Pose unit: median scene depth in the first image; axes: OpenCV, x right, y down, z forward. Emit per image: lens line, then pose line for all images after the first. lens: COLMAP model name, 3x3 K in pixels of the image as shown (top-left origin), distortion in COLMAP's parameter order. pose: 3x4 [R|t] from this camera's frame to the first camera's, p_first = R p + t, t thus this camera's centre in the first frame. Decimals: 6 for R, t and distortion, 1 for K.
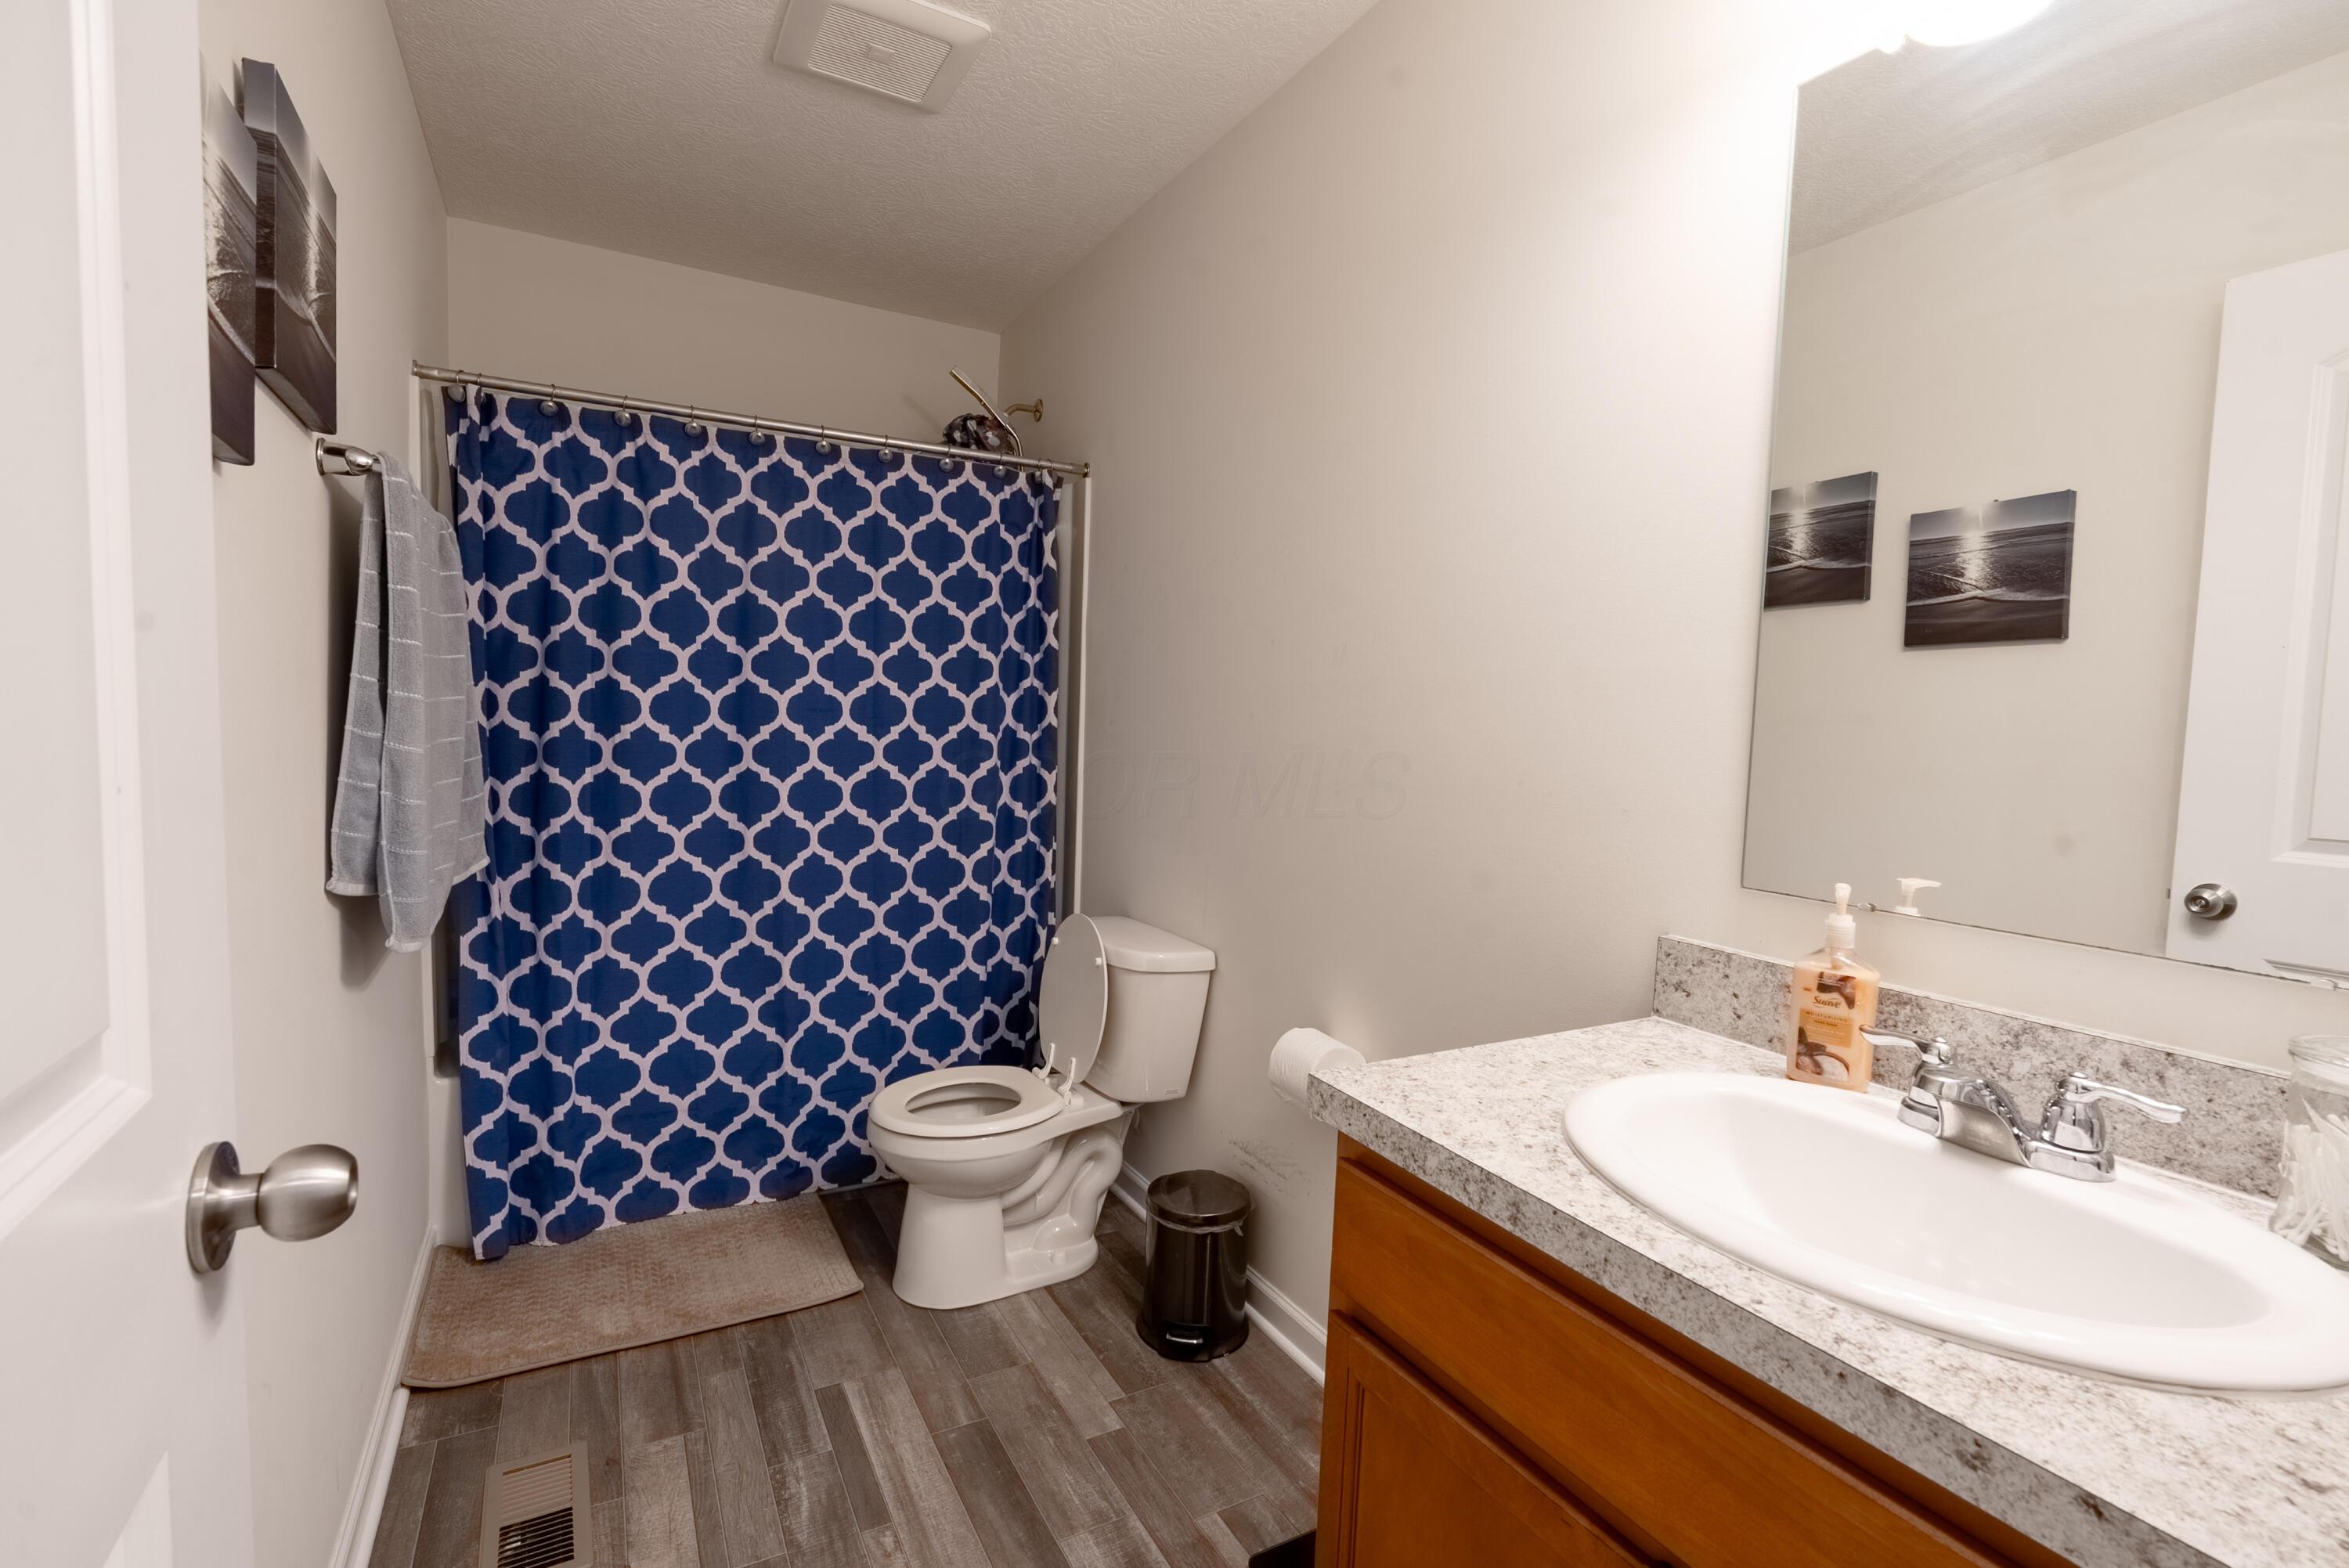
lens RADIAL K [[1087.0, 0, 1179.1], [0, 1087.0, 748.1], [0, 0, 1]] dist [-0.001675, 0.000159]
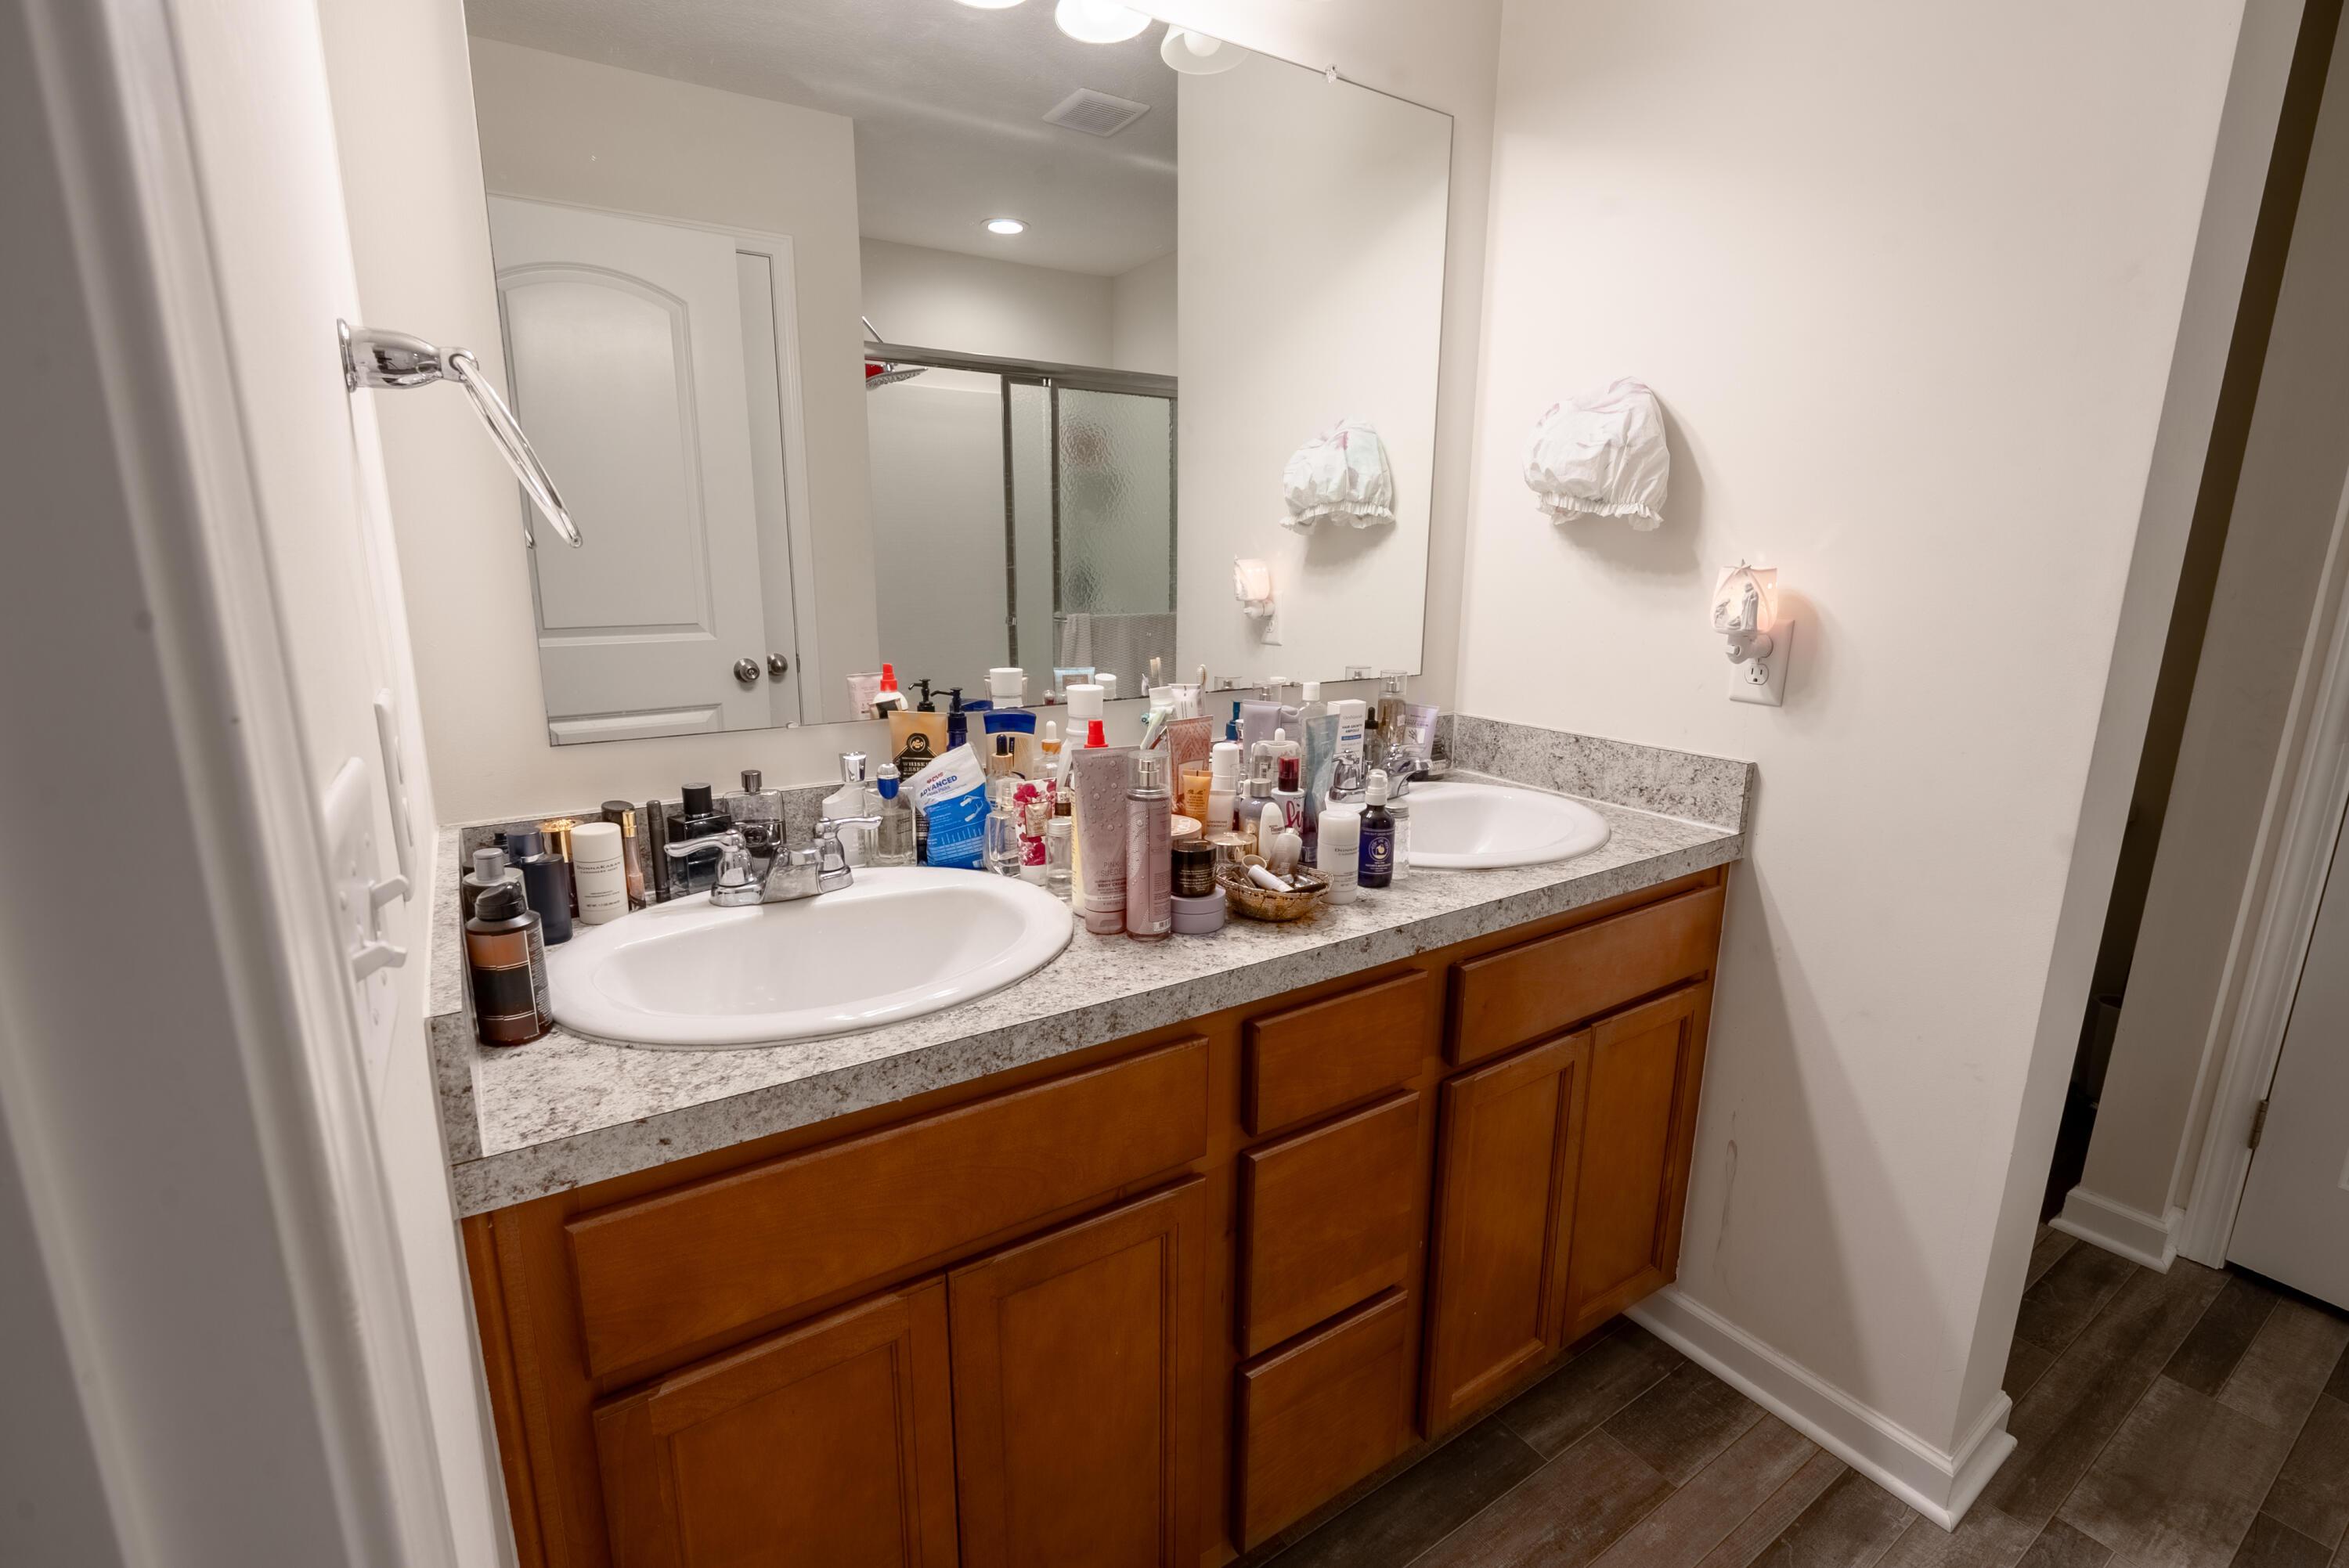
lens RADIAL K [[1037.9, 0, 1165.5], [0, 1037.9, 785.2], [0, 0, 1]] dist [-0.012049, 0.002190]
pose [[-0.083589, -0.254725, 0.963394, -0.608247], [0.026376, 0.965873, 0.257669, -0.080708], [-0.996151, 0.046948, -0.074018, 0.908039]]
